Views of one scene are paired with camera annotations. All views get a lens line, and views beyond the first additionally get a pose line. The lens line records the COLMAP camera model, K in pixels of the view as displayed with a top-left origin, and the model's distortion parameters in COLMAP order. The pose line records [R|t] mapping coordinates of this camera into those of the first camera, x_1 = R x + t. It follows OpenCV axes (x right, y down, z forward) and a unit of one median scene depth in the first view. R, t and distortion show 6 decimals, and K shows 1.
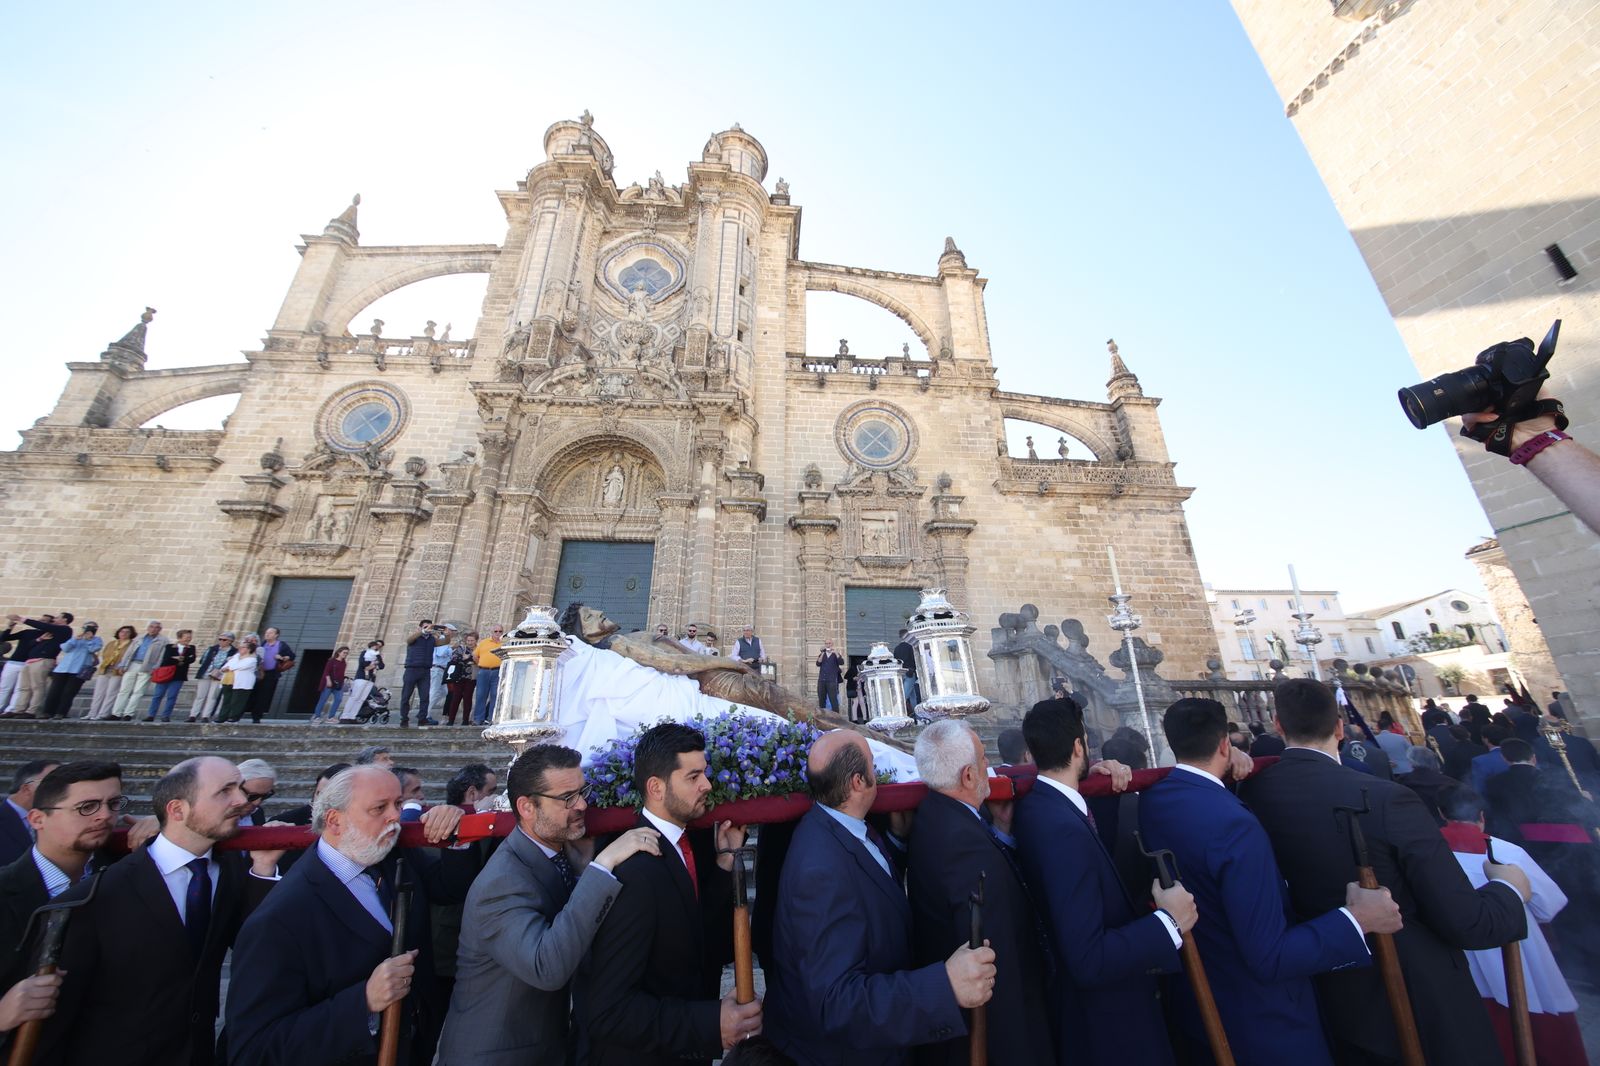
lens RADIAL K [[542.4, 0, 775.1], [0, 542.4, 530.4], [0, 0, 1]] dist [0.051993, -0.023236]
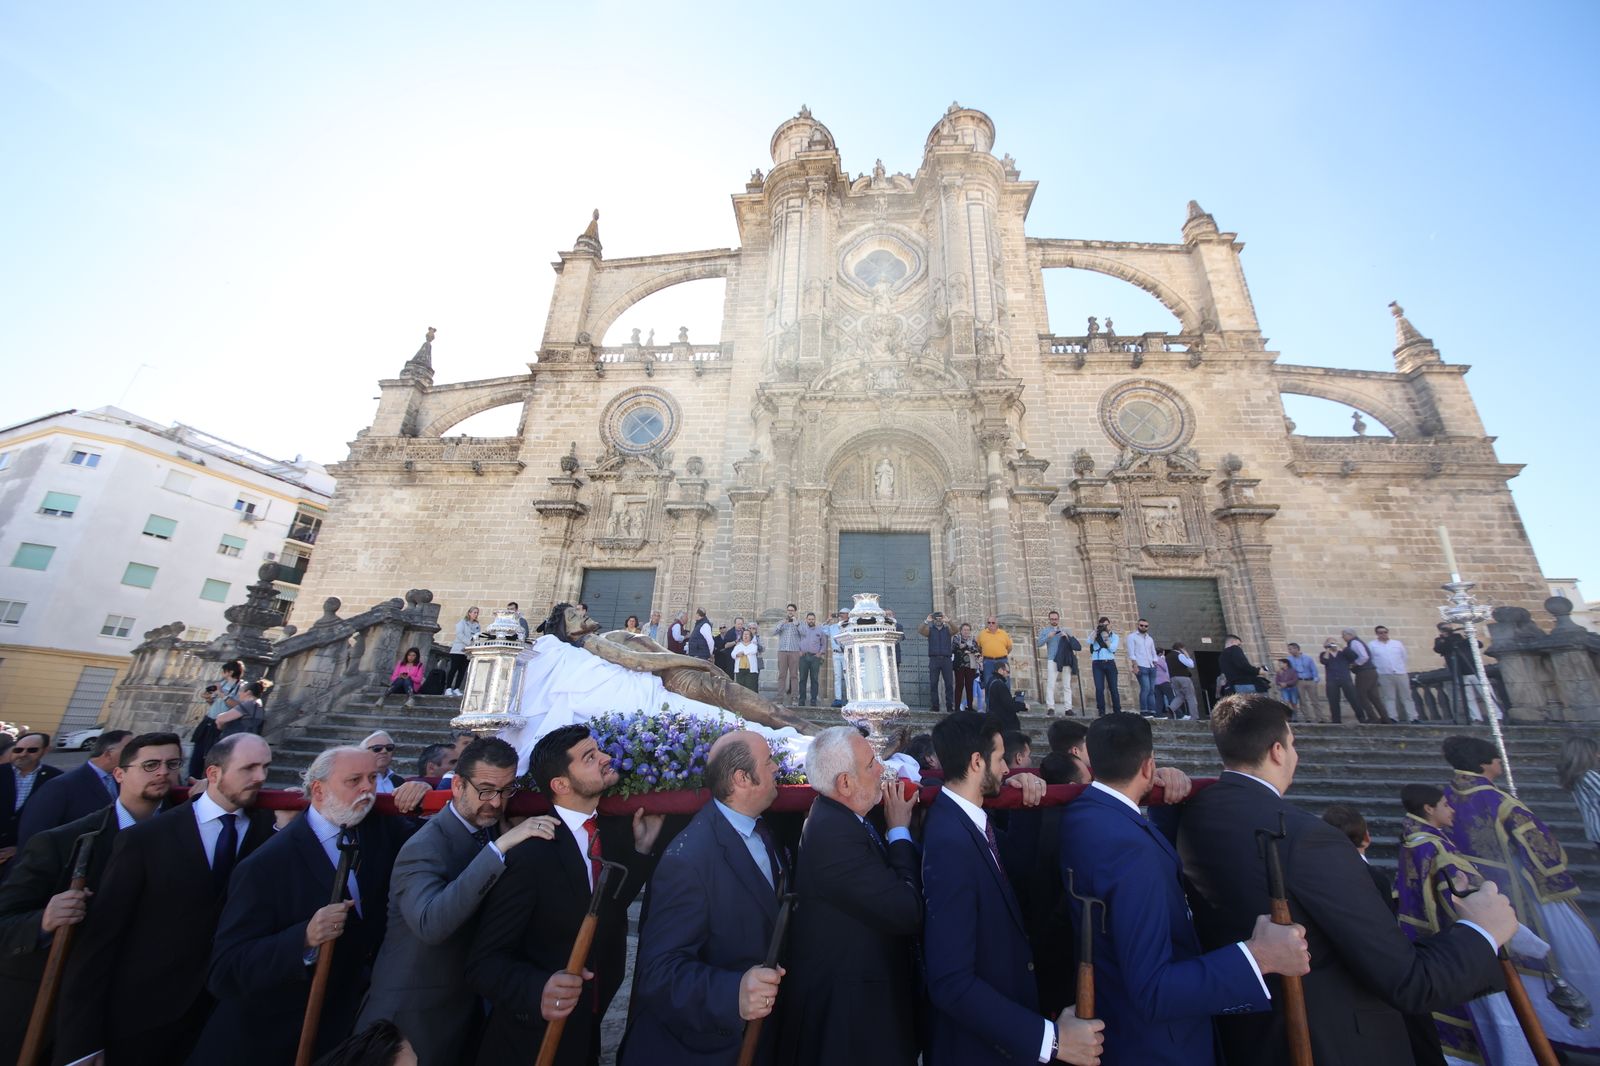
lens RADIAL K [[542.4, 0, 775.1], [0, 542.4, 530.4], [0, 0, 1]] dist [0.051993, -0.023236]
pose [[0.993692, -0.013413, -0.111341, -0.361853], [0.015788, 0.999666, 0.020480, -0.008150], [0.111029, -0.022108, 0.993571, -0.029490]]
